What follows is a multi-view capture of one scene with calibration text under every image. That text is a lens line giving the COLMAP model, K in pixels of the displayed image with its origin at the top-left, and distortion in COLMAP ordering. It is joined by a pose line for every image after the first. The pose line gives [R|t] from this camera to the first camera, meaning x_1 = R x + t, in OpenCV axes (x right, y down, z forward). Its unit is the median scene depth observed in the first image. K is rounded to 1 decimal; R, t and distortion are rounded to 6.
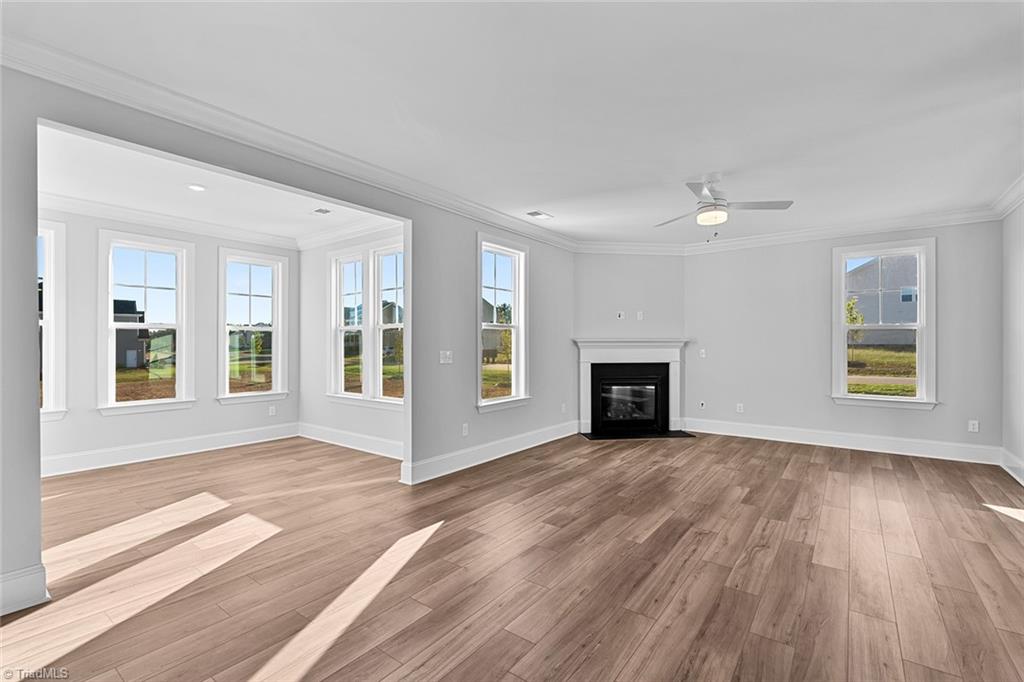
lens RADIAL K [[457.5, 0, 511.9], [0, 457.5, 342.1], [0, 0, 1]] dist [-0.003745, -0.000331]
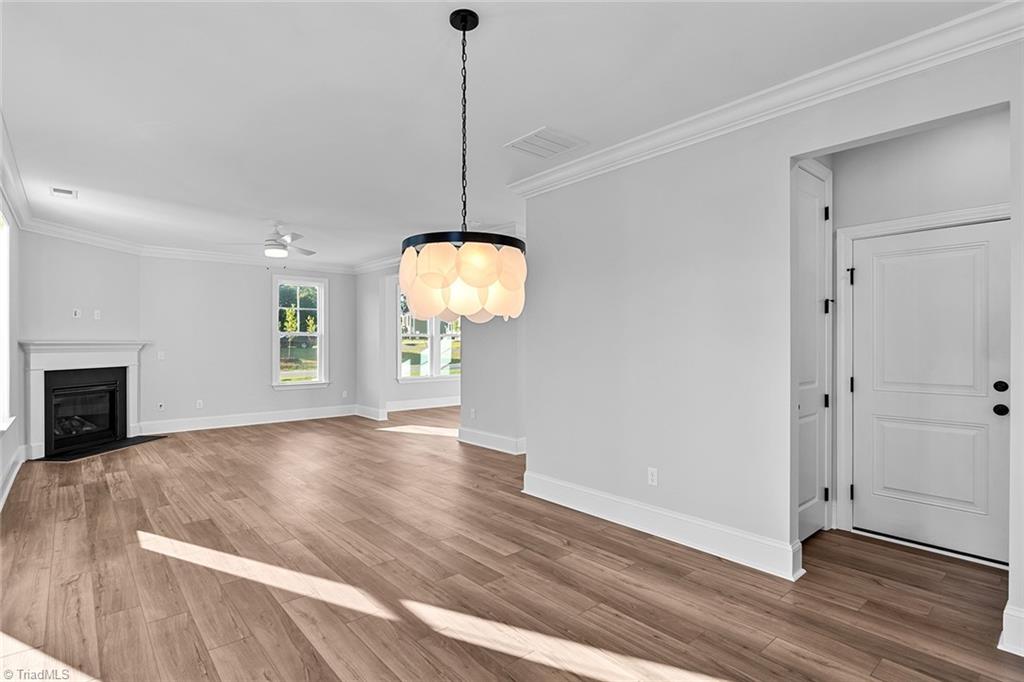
lens RADIAL K [[508.2, 0, 501.3], [0, 508.2, 344.8], [0, 0, 1]] dist [0.000481, -0.000356]
pose [[0.219938, -0.001443, 0.975513, -0.809080], [-0.002488, 0.999995, 0.002040, -0.005429], [-0.975511, -0.002875, 0.219933, 0.026809]]
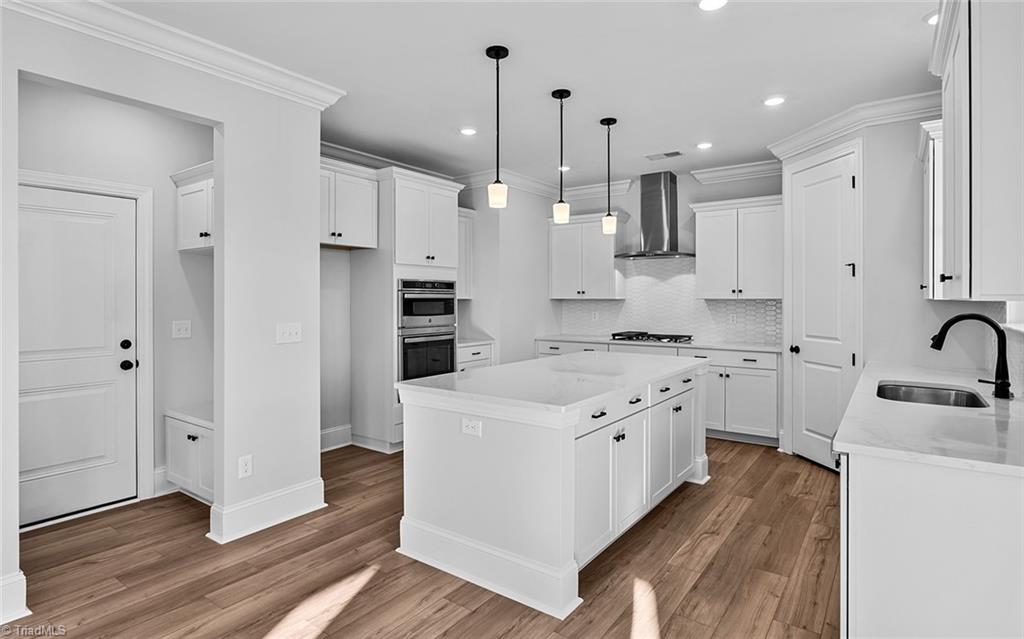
lens RADIAL K [[534.8, 0, 507.4], [0, 534.8, 299.8], [0, 0, 1]] dist [-0.001513, -0.000128]
pose [[-0.999834, 0.001283, -0.018168, -0.555238], [0.001283, 0.999999, -0.000011, -0.017538], [0.018168, -0.000034, -0.999835, 0.357274]]
